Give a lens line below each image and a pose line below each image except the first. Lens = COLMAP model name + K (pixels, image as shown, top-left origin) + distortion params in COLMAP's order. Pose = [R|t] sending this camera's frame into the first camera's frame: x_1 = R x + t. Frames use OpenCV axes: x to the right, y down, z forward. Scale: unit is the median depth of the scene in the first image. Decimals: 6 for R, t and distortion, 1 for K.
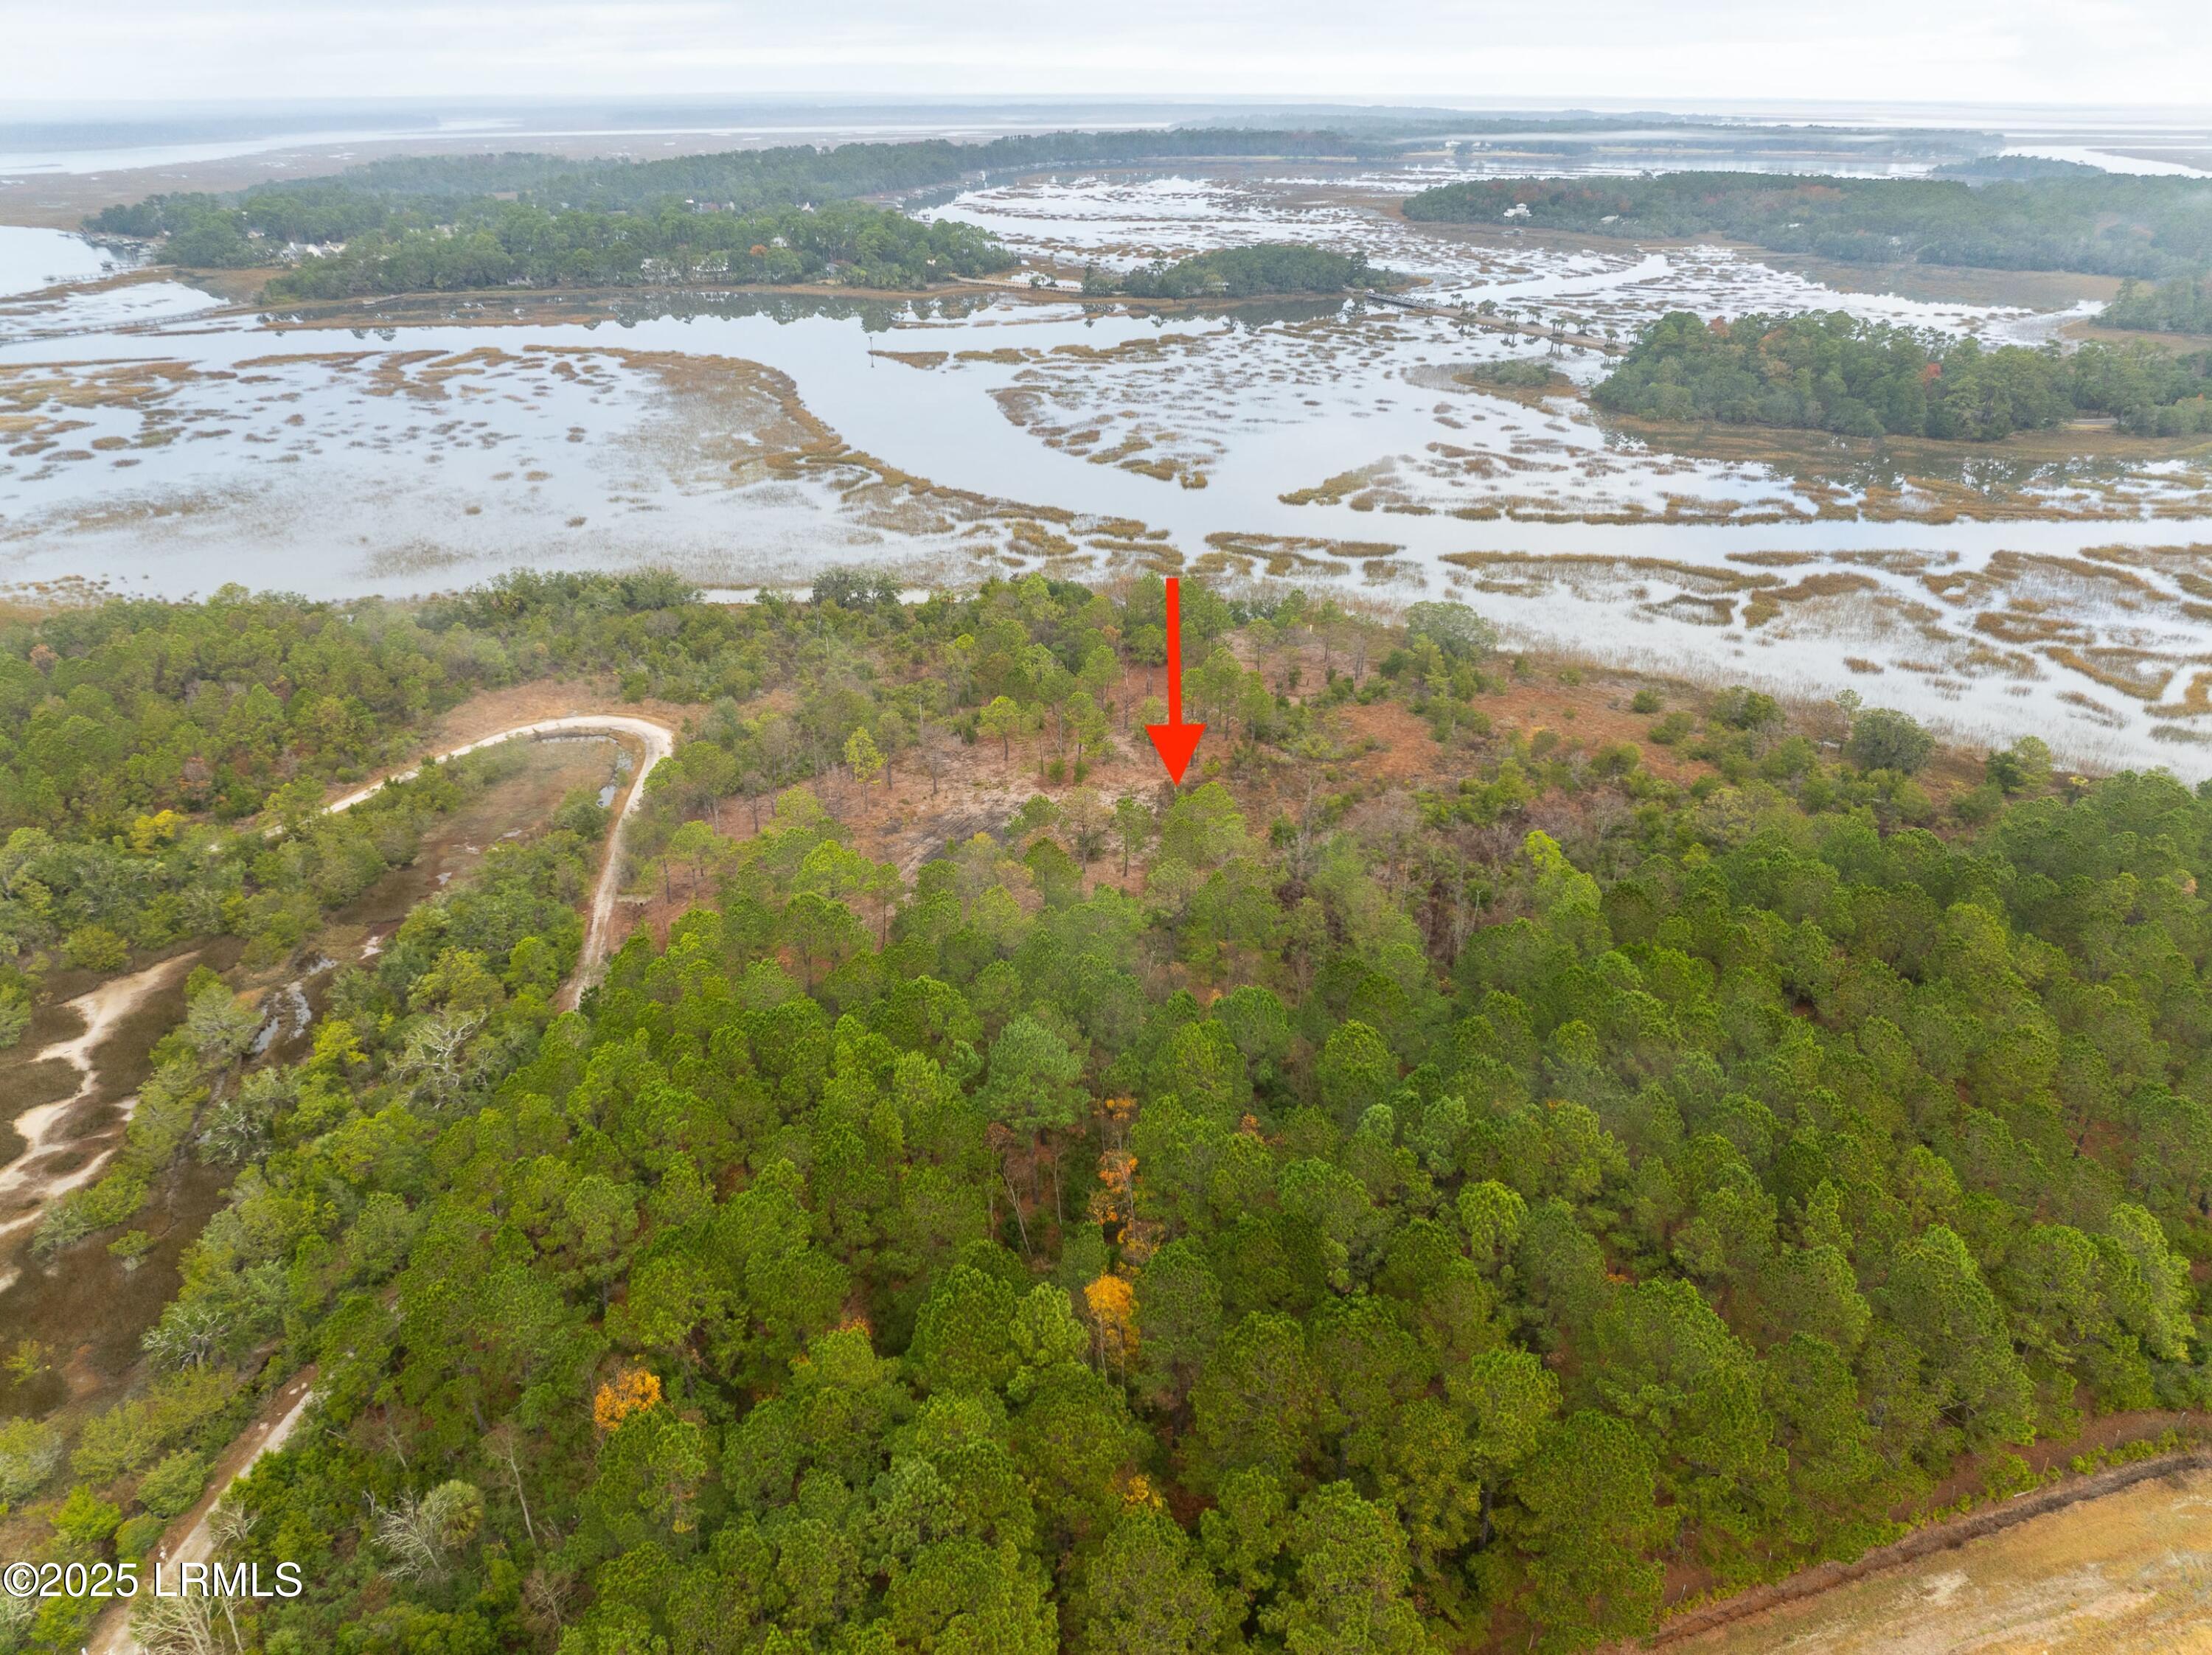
lens RADIAL K [[1567.3, 0, 1112.6], [0, 1567.3, 829.2], [0, 0, 1]] dist [-0.041359, 0.007544]
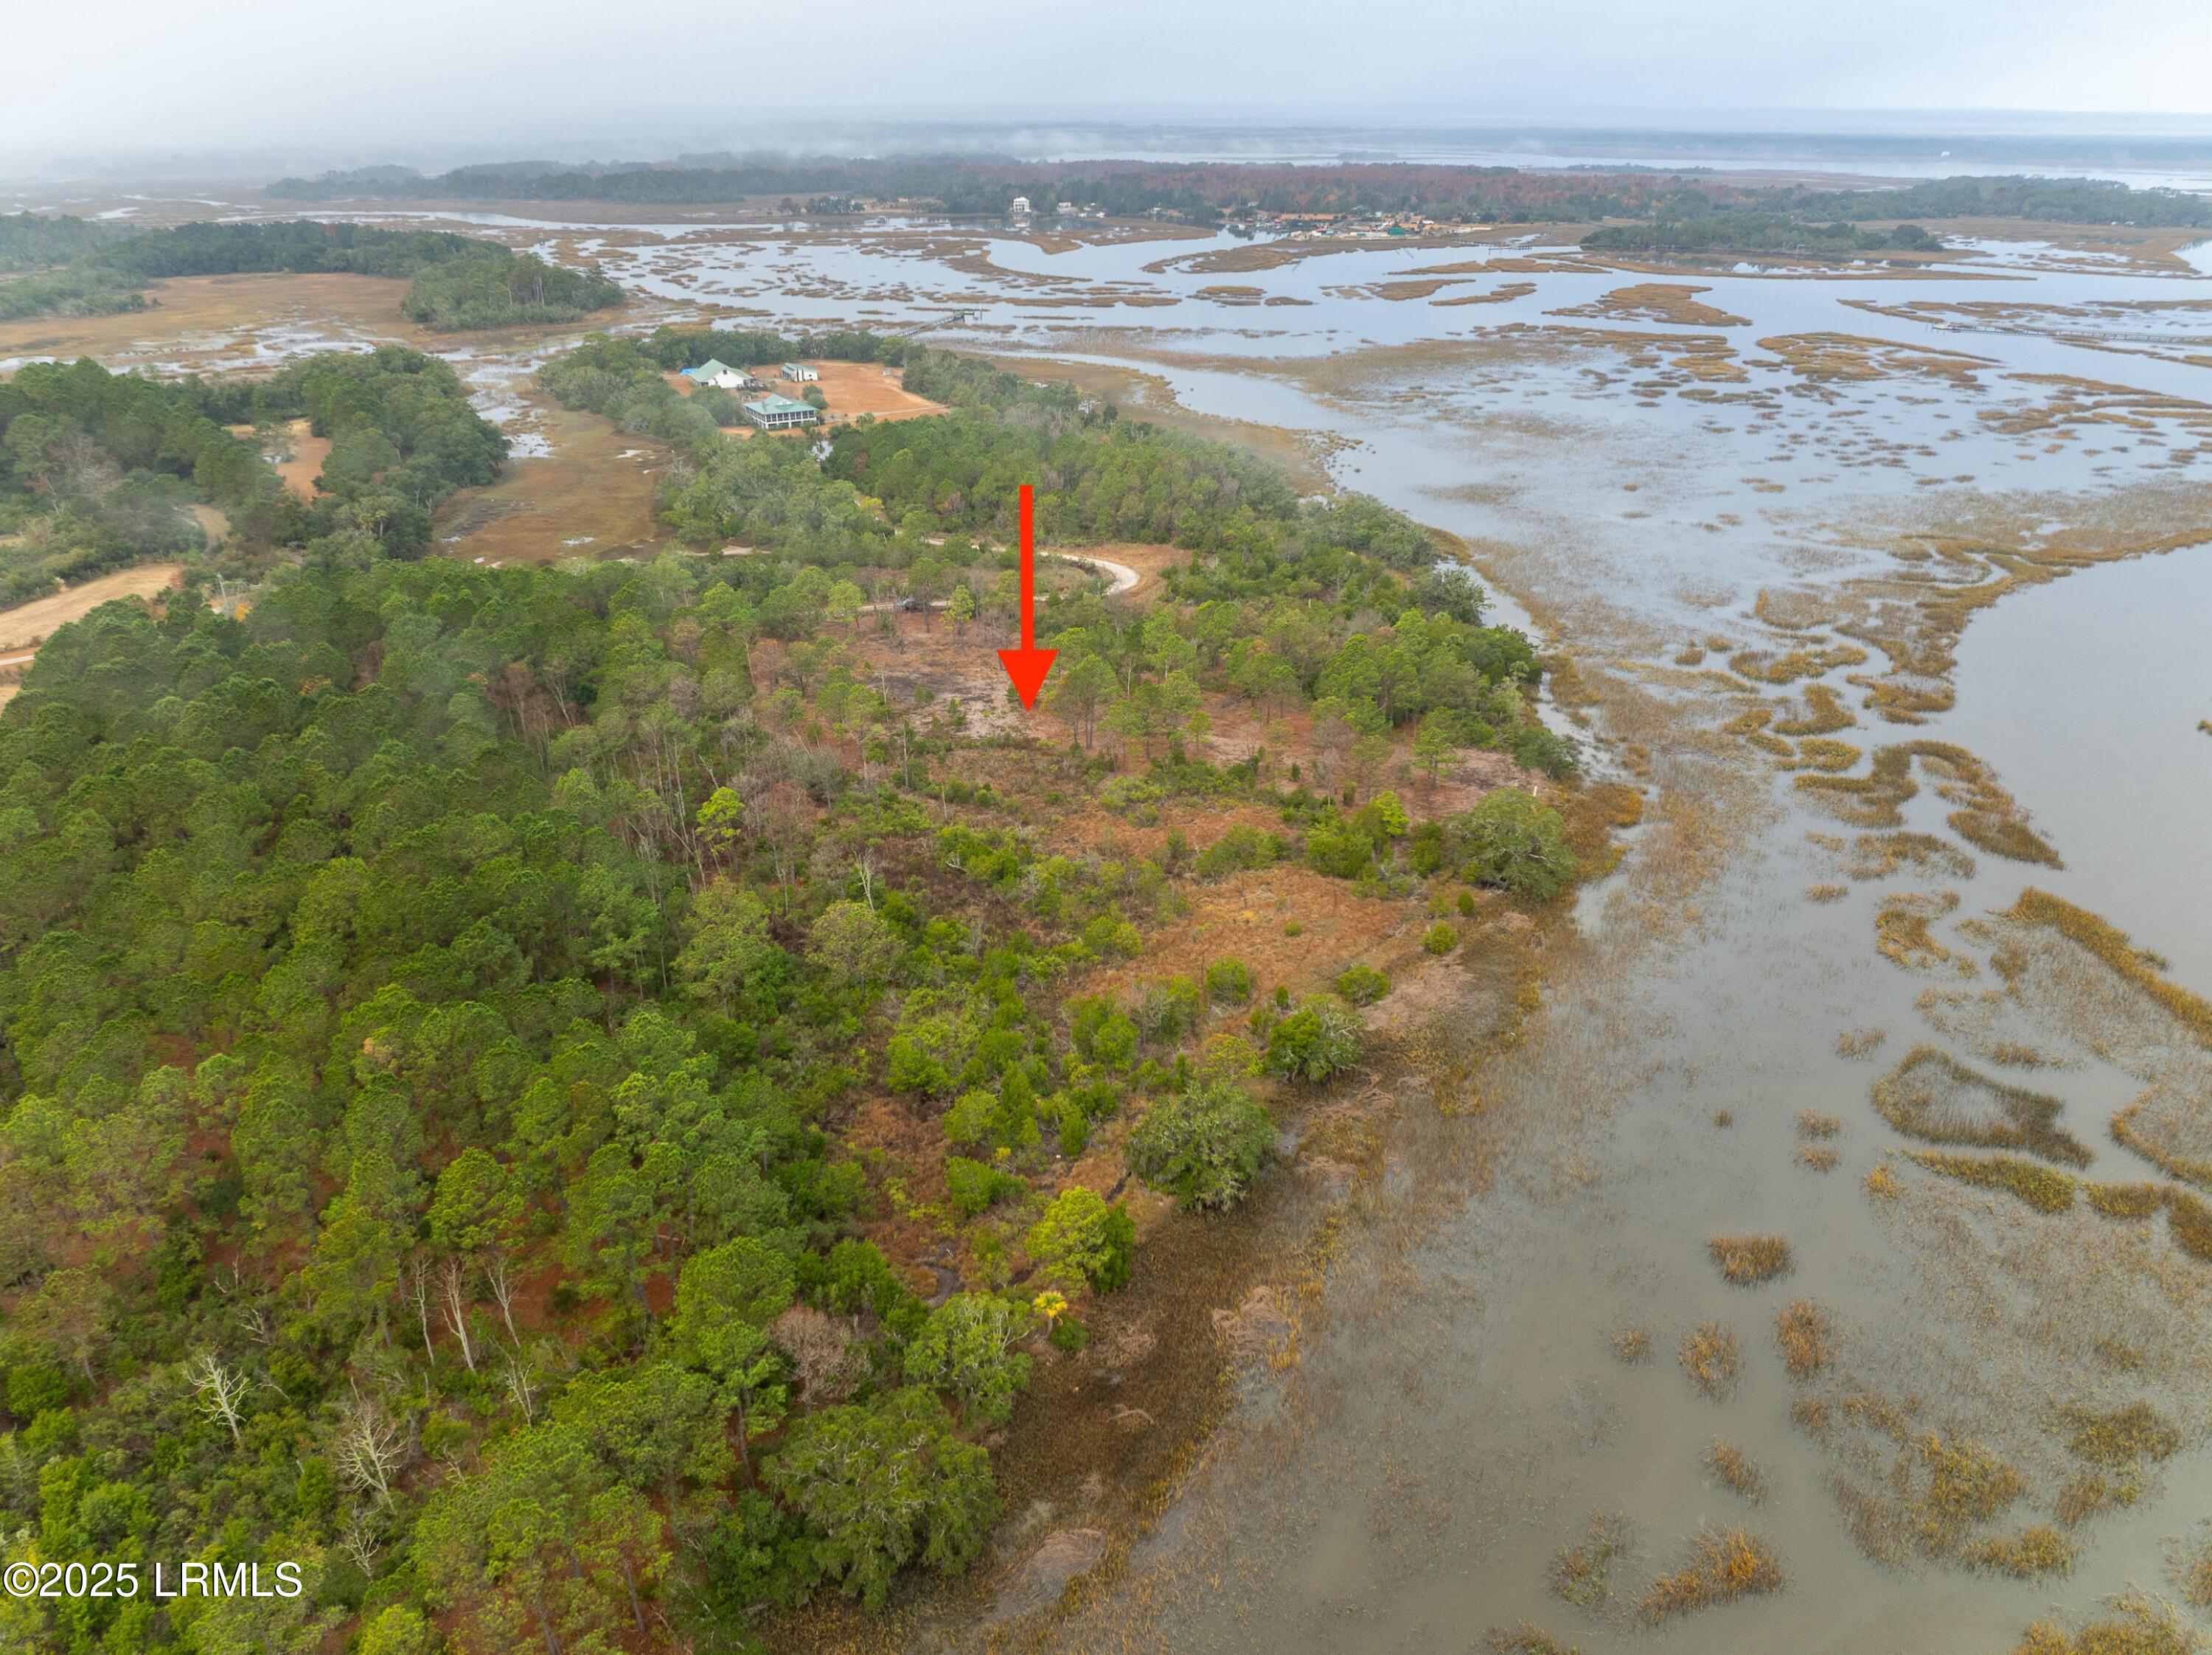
lens RADIAL K [[1574.5, 0, 1111.7], [0, 1574.5, 816.2], [0, 0, 1]] dist [-0.050445, 0.020830]
pose [[0.108011, 0.411723, -0.904886, 0.379390], [-0.429373, 0.840258, 0.331065, -0.133505], [0.896645, 0.352775, 0.267539, 0.287113]]
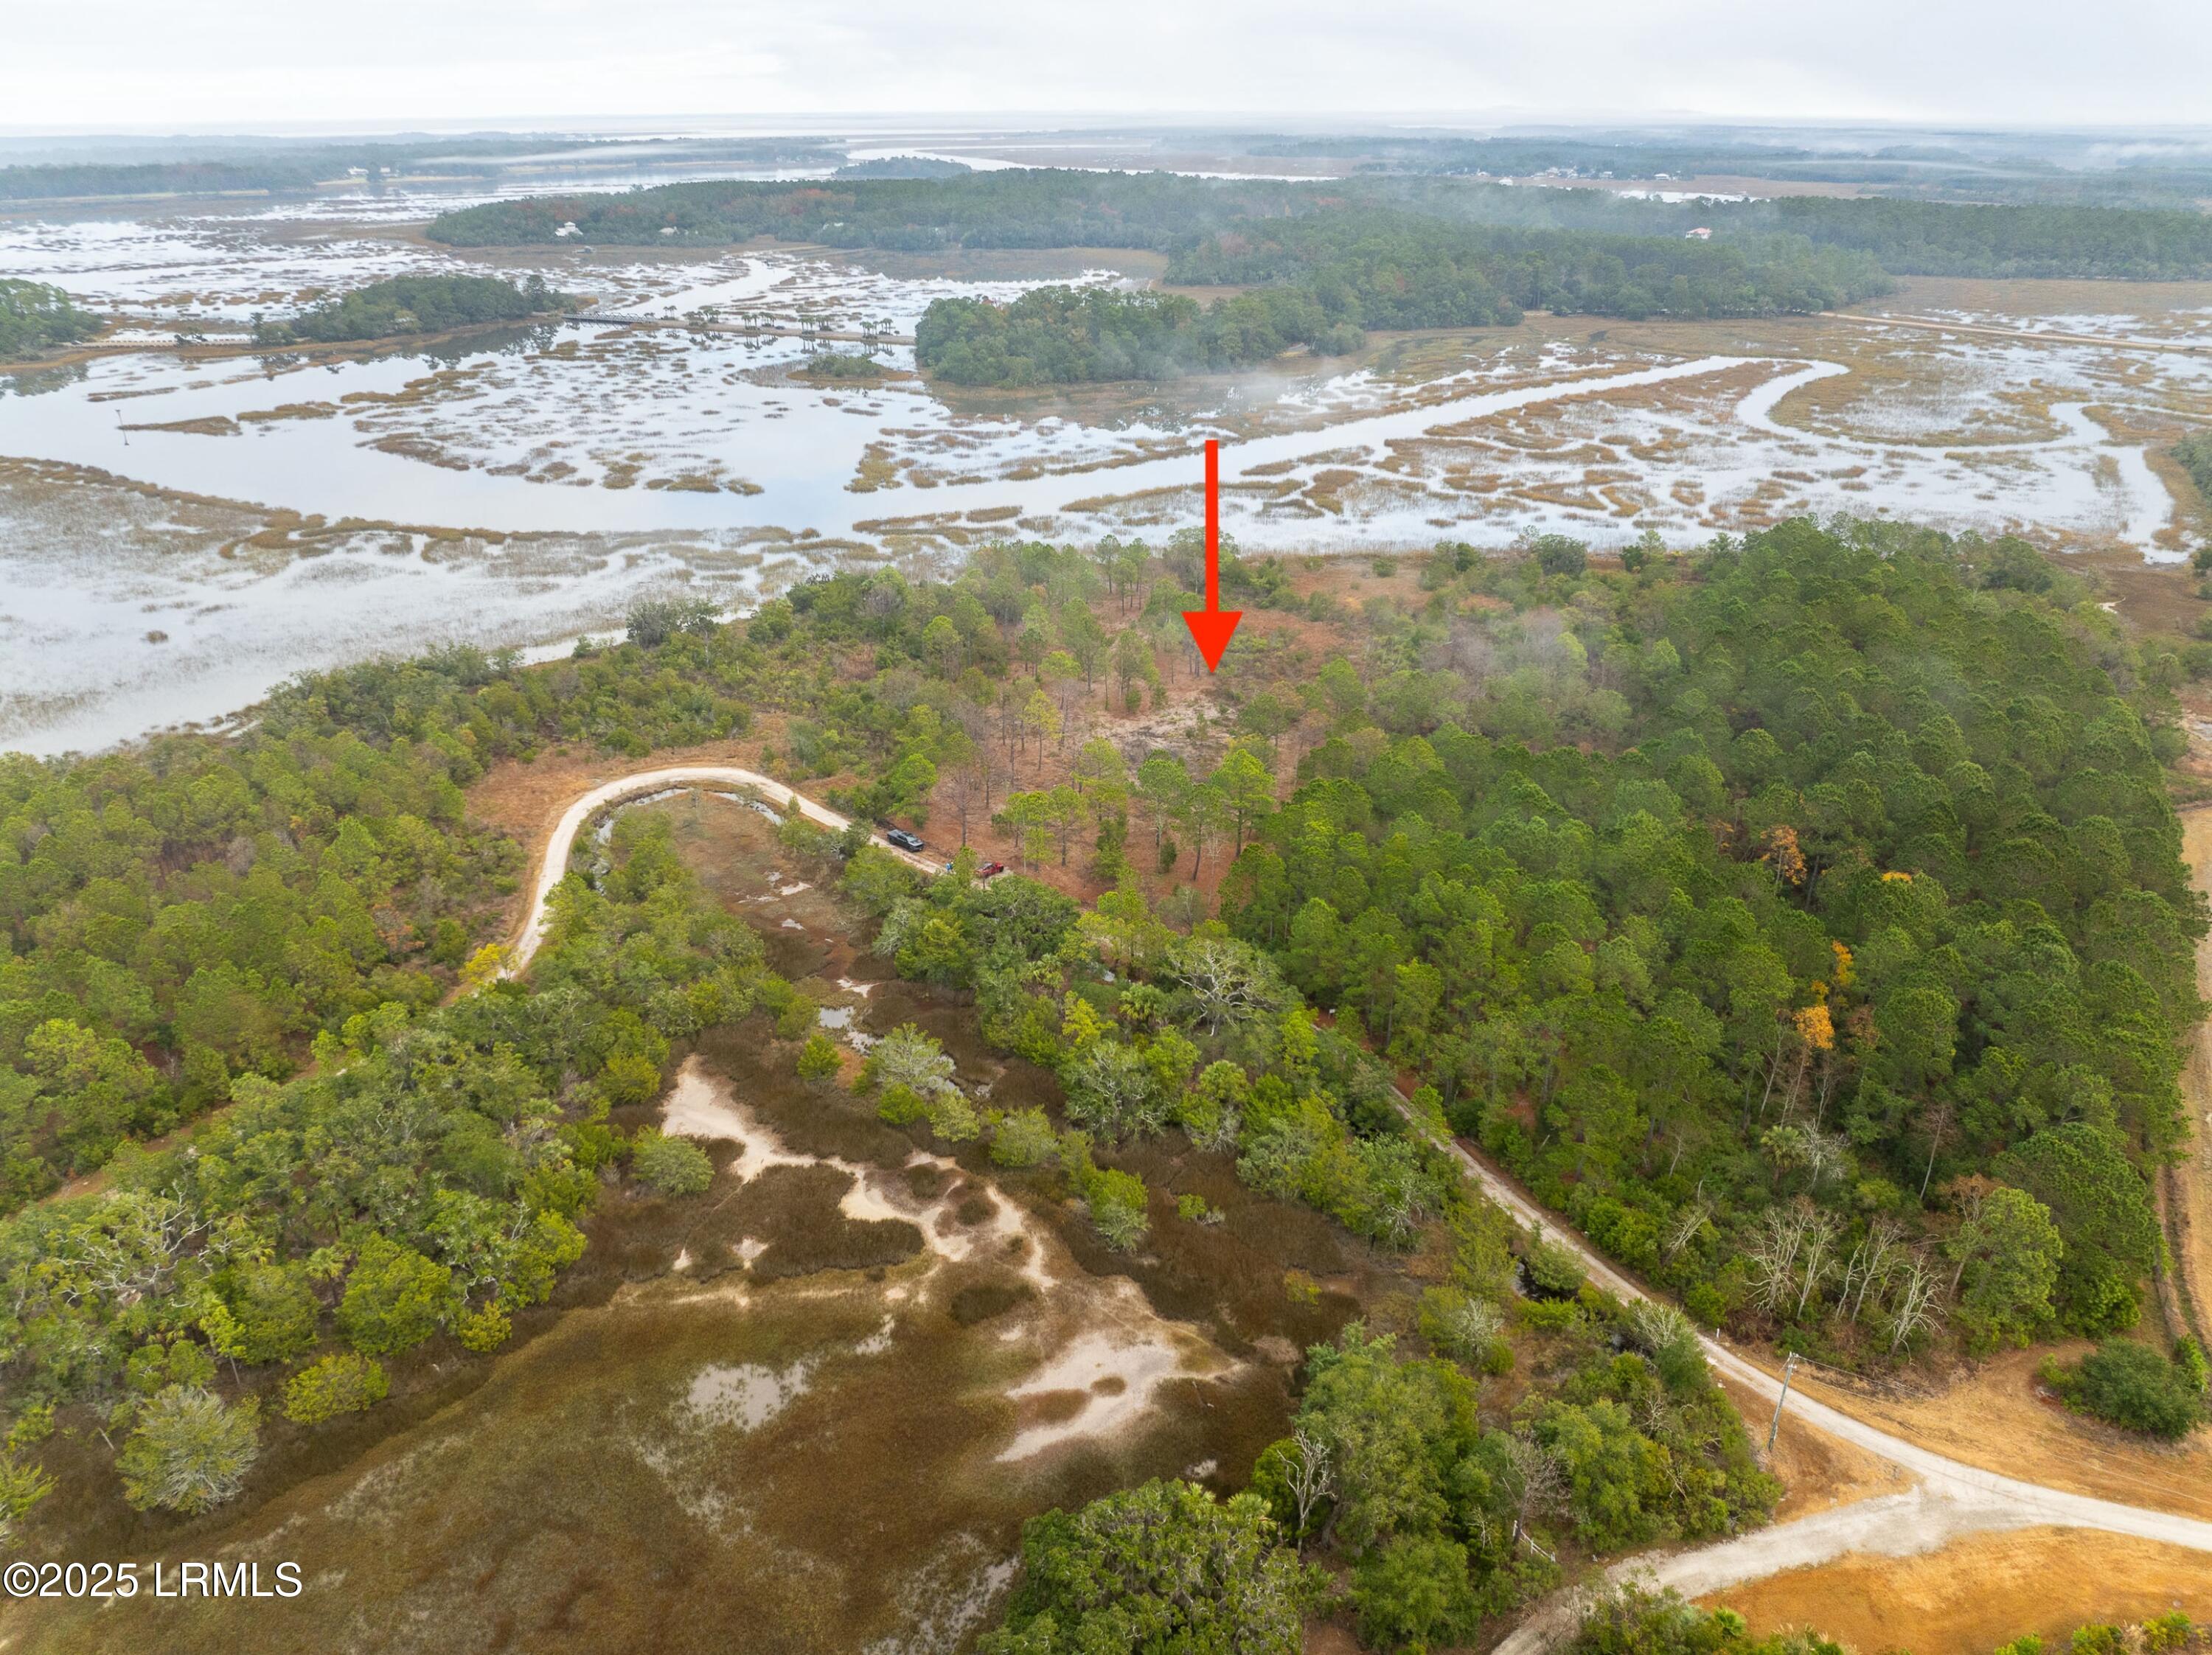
lens RADIAL K [[1567.3, 0, 1112.6], [0, 1567.3, 829.2], [0, 0, 1]] dist [-0.041359, 0.007544]
pose [[0.776926, -0.267411, 0.569980, -0.263595], [0.273242, 0.958827, 0.077392, -0.014747], [-0.567207, 0.095615, 0.818006, 0.033472]]
